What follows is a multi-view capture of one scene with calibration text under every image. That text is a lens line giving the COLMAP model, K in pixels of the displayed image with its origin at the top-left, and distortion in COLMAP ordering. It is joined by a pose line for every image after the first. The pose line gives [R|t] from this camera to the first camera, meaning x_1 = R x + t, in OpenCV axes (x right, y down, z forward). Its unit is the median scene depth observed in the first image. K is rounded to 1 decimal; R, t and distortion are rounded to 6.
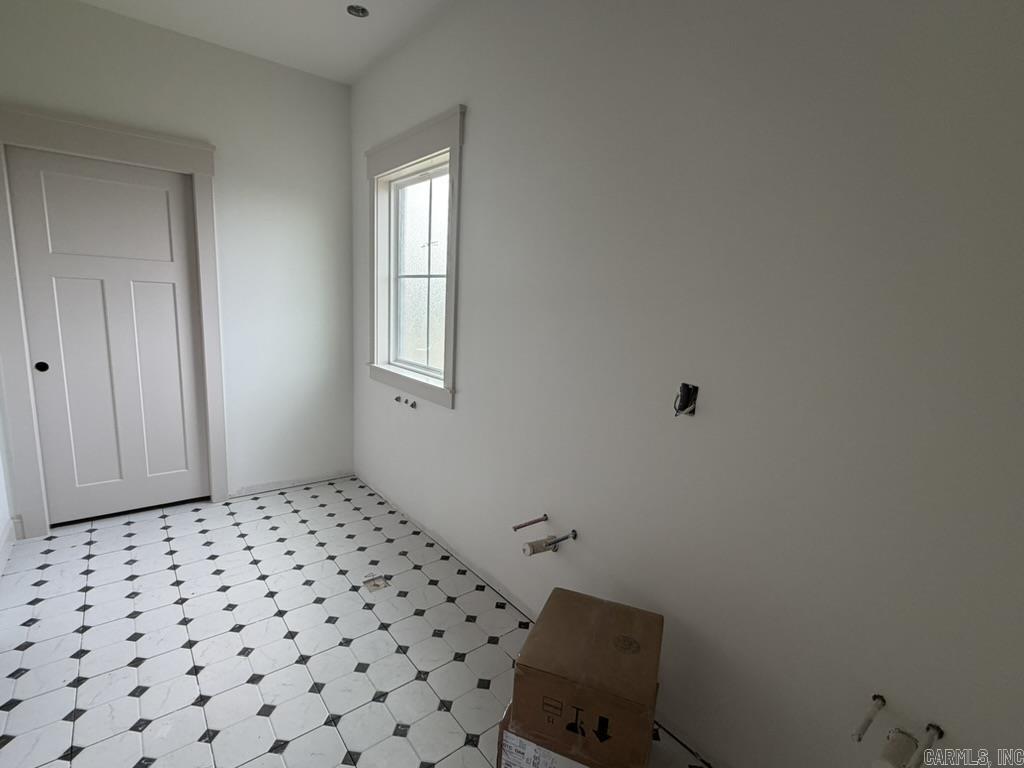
lens RADIAL K [[486.9, 0, 512.0], [0, 486.9, 384.0], [0, 0, 1]] dist [-0.002594, -0.000085]
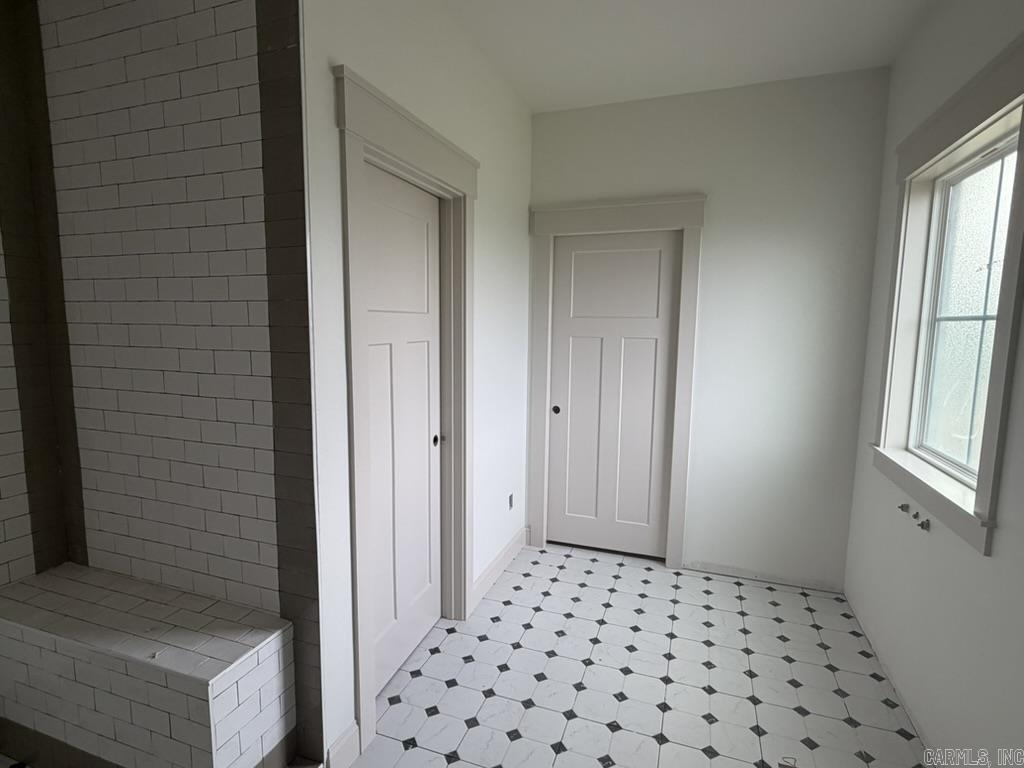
lens RADIAL K [[527.3, 0, 512.0], [0, 527.3, 384.0], [0, 0, 1]] dist [0.002774, 0.000156]
pose [[0.517896, 0.053722, -0.853755, 0.089599], [-0.130067, 0.991368, -0.016519, -0.054589], [0.845498, 0.119600, 0.520413, 0.179882]]
